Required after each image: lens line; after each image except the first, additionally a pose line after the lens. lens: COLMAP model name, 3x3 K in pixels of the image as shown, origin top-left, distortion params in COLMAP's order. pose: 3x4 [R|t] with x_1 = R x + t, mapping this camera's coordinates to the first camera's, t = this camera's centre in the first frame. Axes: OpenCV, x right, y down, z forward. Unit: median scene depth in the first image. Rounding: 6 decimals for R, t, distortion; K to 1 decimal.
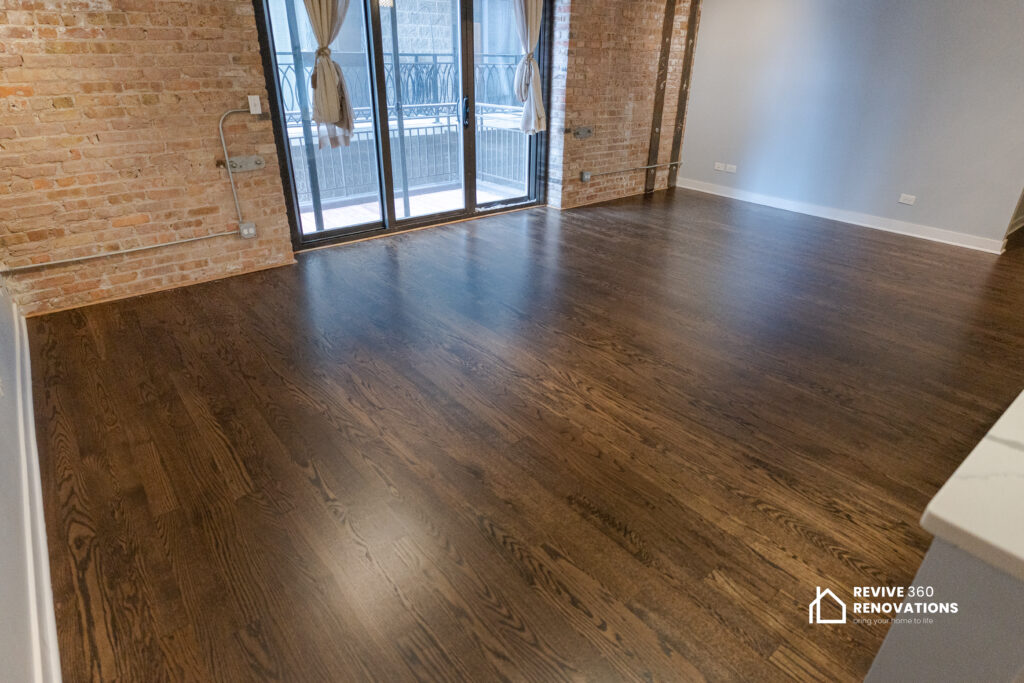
lens RADIAL K [[564.1, 0, 512.0], [0, 564.1, 341.5], [0, 0, 1]] dist [-0.030407, 0.003339]
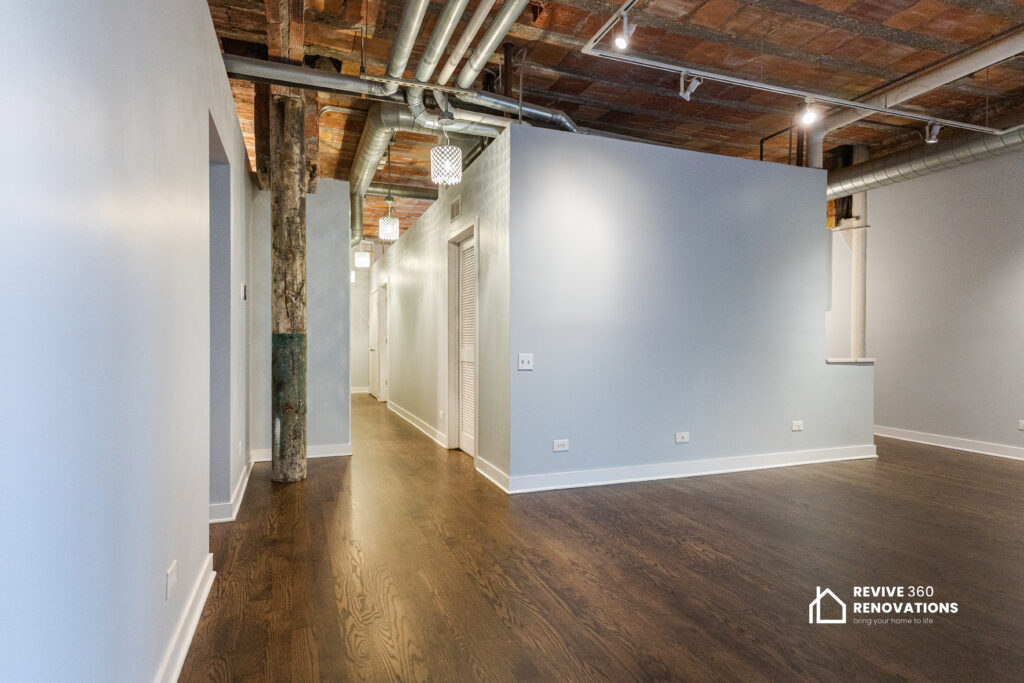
lens RADIAL K [[552.5, 0, 512.0], [0, 552.5, 341.5], [0, 0, 1]] dist [0.025723, 0.002052]
pose [[-0.948714, -0.011809, 0.315915, 0.469492], [0.132739, 0.892066, 0.431970, -0.583778], [-0.286918, 0.451751, -0.844748, 1.341641]]
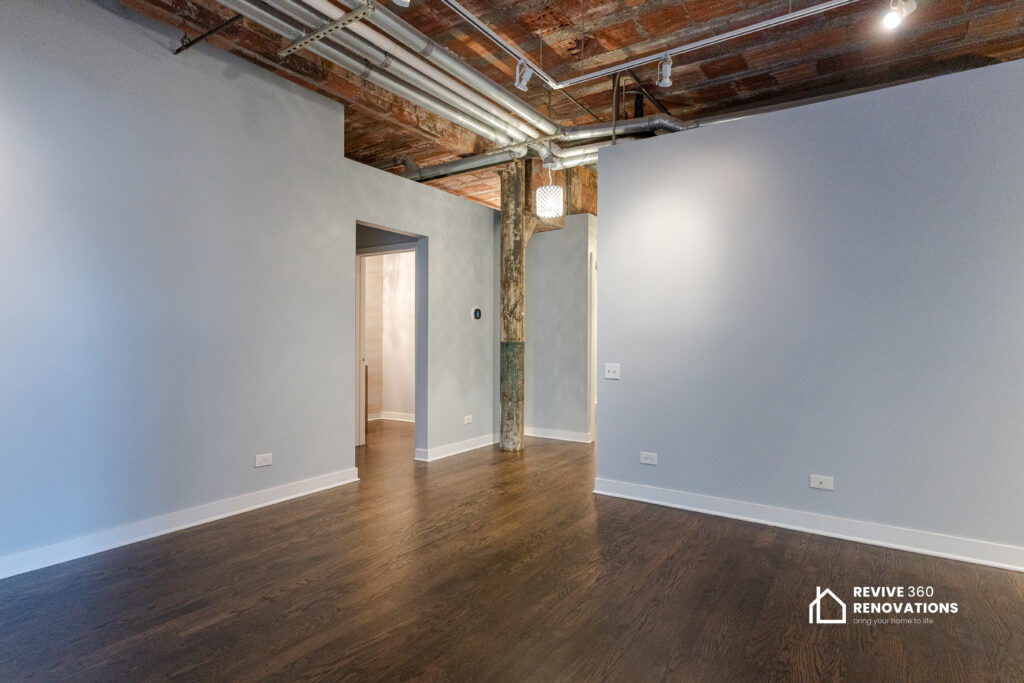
lens RADIAL K [[550.7, 0, 509.8], [0, 550.7, 340.5], [0, 0, 1]] dist [0.024261, -0.001261]
pose [[-0.288749, -0.015660, 0.957277, -0.102048], [0.425353, 0.893671, 0.142921, -0.420618], [-0.857729, 0.448449, -0.251385, 0.959676]]
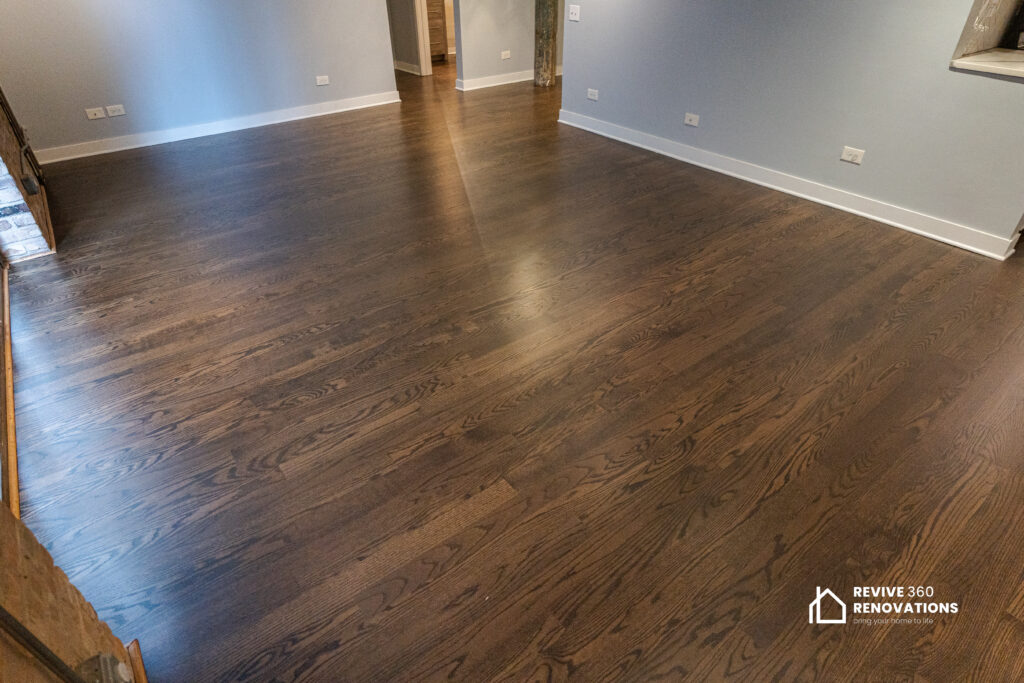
lens RADIAL K [[564.1, 0, 512.0], [0, 564.1, 341.5], [0, 0, 1]] dist [-0.030407, 0.003339]
pose [[0.032235, -0.588720, 0.807694, -0.506652], [0.459264, 0.726472, 0.511190, -0.315469], [-0.887715, 0.354467, 0.293796, 0.620930]]
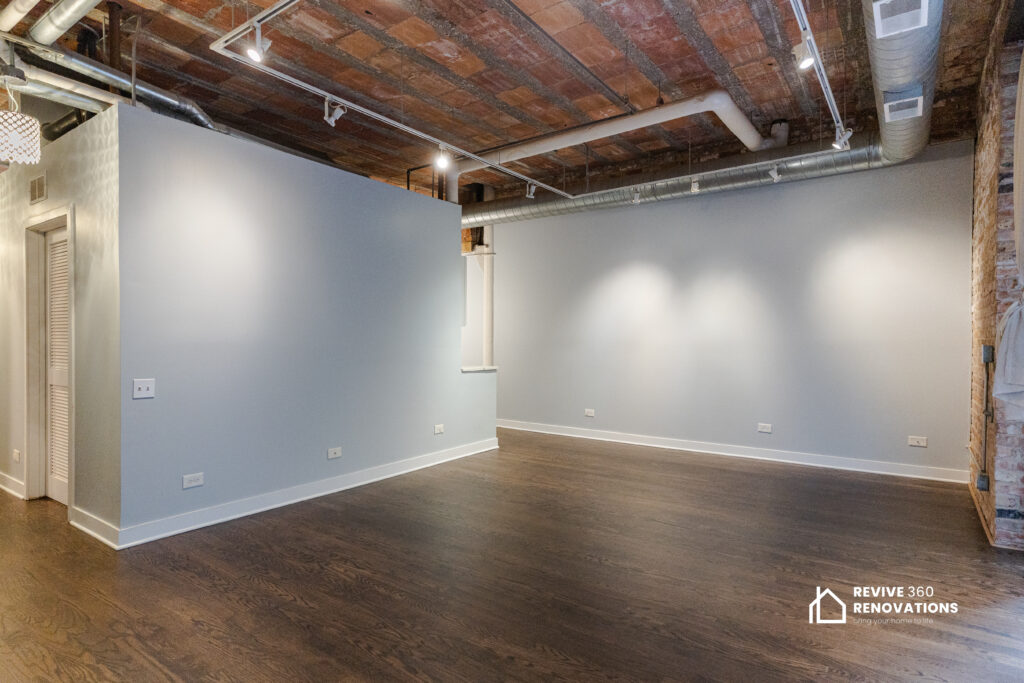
lens RADIAL K [[550.7, 0, 509.8], [0, 550.7, 340.5], [0, 0, 1]] dist [0.024261, -0.001261]
pose [[-0.967586, -0.010270, -0.252331, 0.439599], [-0.123600, 0.890580, 0.437710, -0.618023], [0.220226, 0.454710, -0.862983, 1.331825]]
